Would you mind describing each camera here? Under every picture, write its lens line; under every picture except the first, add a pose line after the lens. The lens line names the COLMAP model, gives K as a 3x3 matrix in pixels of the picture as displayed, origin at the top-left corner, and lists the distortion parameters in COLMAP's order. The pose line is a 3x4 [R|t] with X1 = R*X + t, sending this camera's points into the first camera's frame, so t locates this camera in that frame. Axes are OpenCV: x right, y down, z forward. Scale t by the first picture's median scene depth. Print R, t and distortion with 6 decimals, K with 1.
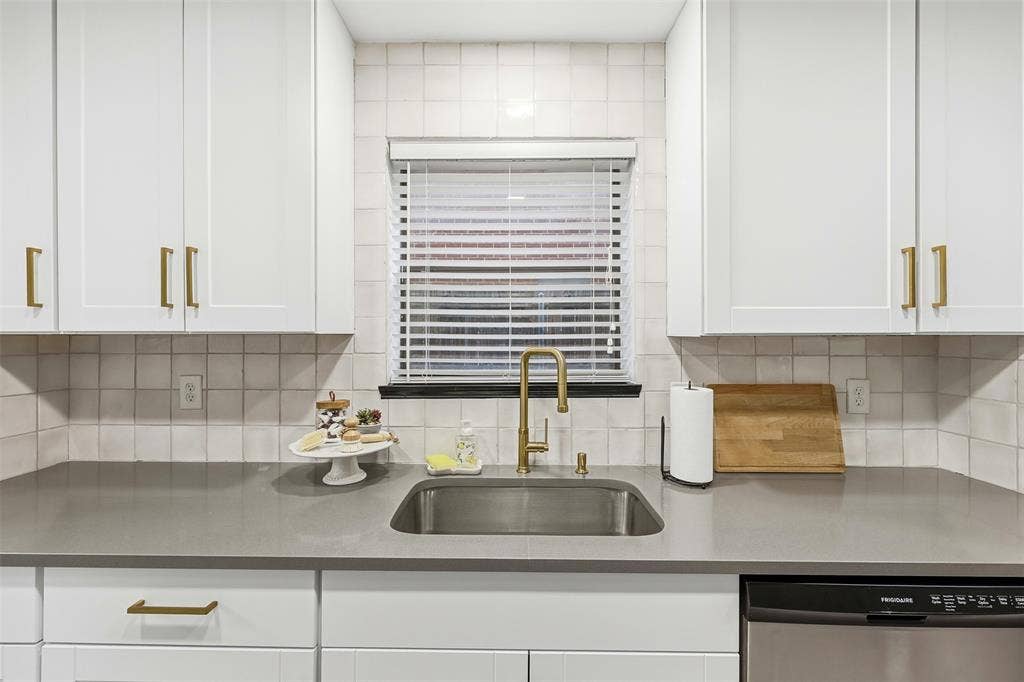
lens RADIAL K [[428.0, 0, 510.6], [0, 428.0, 329.1], [0, 0, 1]] dist [-0.000029, -0.000059]
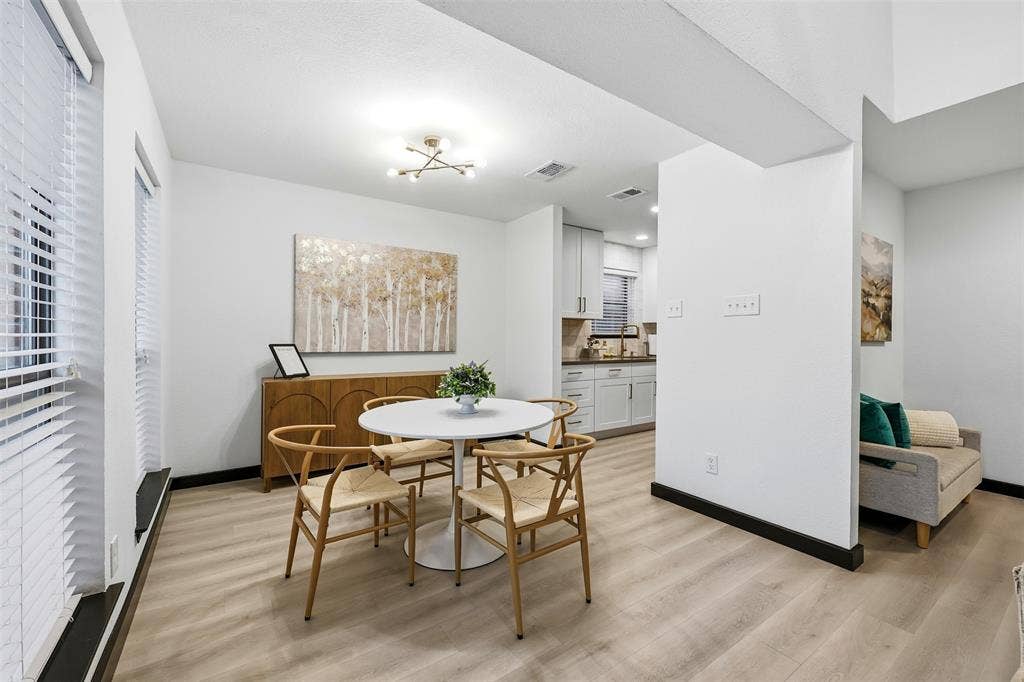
lens RADIAL K [[414.6, 0, 513.9], [0, 414.6, 338.7], [0, 0, 1]] dist [-0.001493, -0.000505]
pose [[0.806817, 0.003078, 0.590794, -2.935084], [-0.007410, 0.999960, 0.004911, 0.152228], [-0.590755, -0.008340, 0.806808, -1.429549]]
